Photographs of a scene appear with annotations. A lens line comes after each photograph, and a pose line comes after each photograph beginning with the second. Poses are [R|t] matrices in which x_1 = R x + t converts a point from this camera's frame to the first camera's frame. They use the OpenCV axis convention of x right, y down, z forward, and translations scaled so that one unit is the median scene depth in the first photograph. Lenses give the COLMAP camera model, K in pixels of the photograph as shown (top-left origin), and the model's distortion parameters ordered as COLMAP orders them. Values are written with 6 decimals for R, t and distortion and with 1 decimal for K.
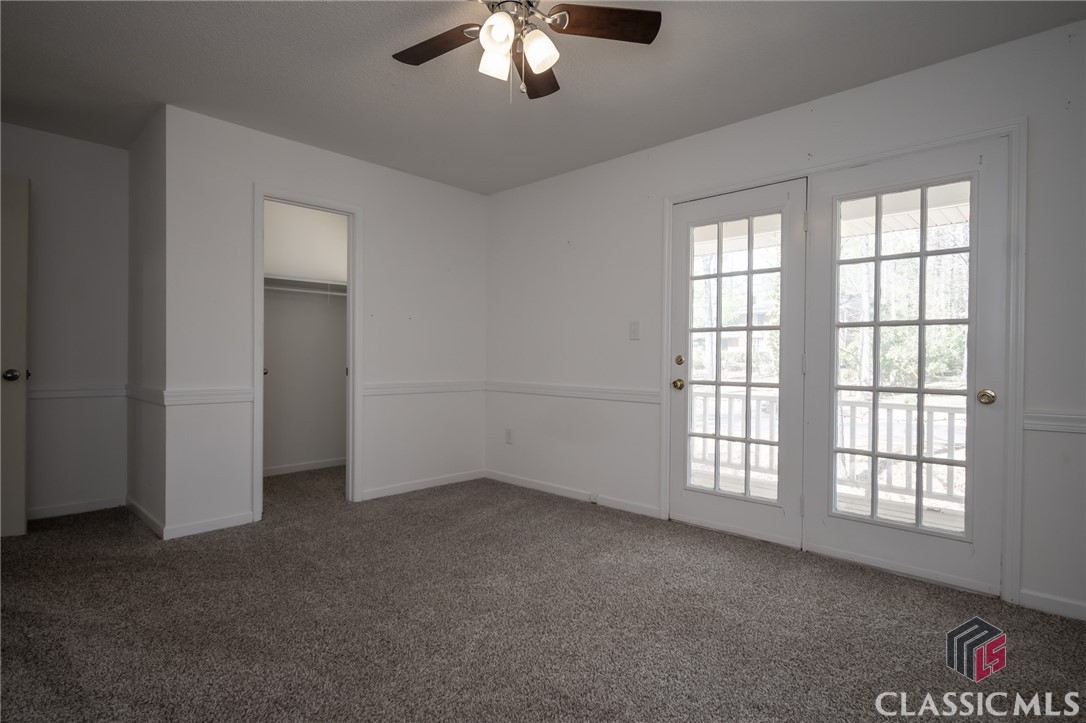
lens RADIAL K [[552.8, 0, 544.1], [0, 552.8, 359.3], [0, 0, 1]] dist [-0.005813, -0.000317]
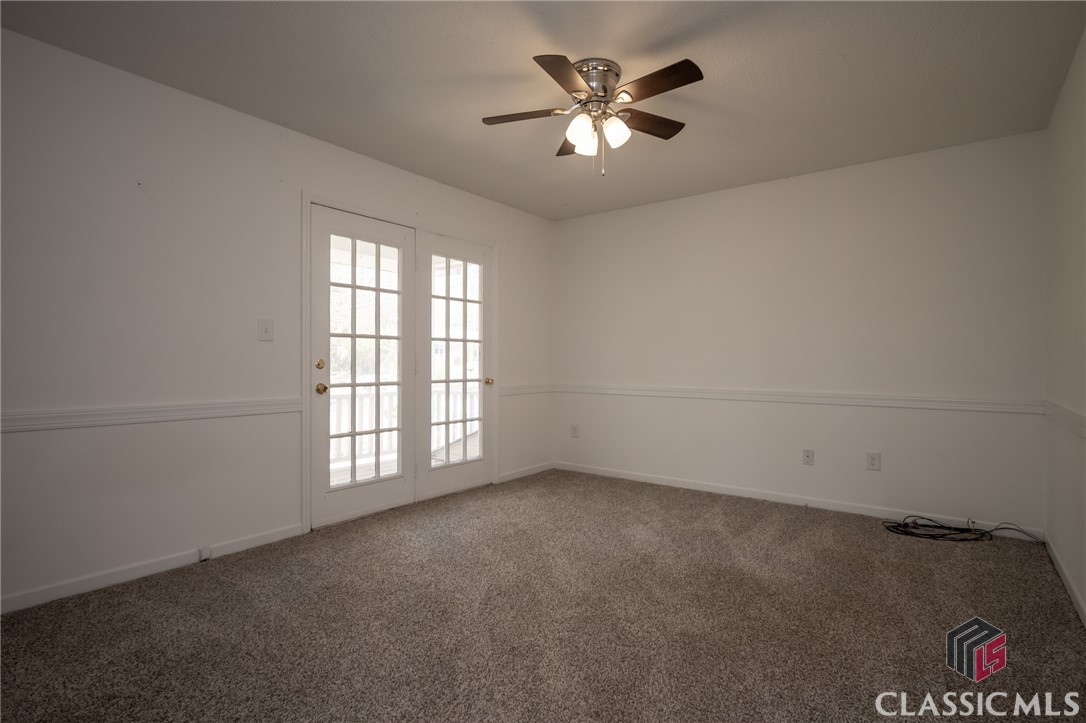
lens RADIAL K [[532.8, 0, 543.9], [0, 532.8, 362.1], [0, 0, 1]] dist [0.002531, 0.000057]
pose [[-0.110925, -0.008196, 0.993795, -0.775733], [0.001246, 0.999964, 0.008386, -0.010180], [-0.993828, 0.002168, -0.110911, 0.737575]]
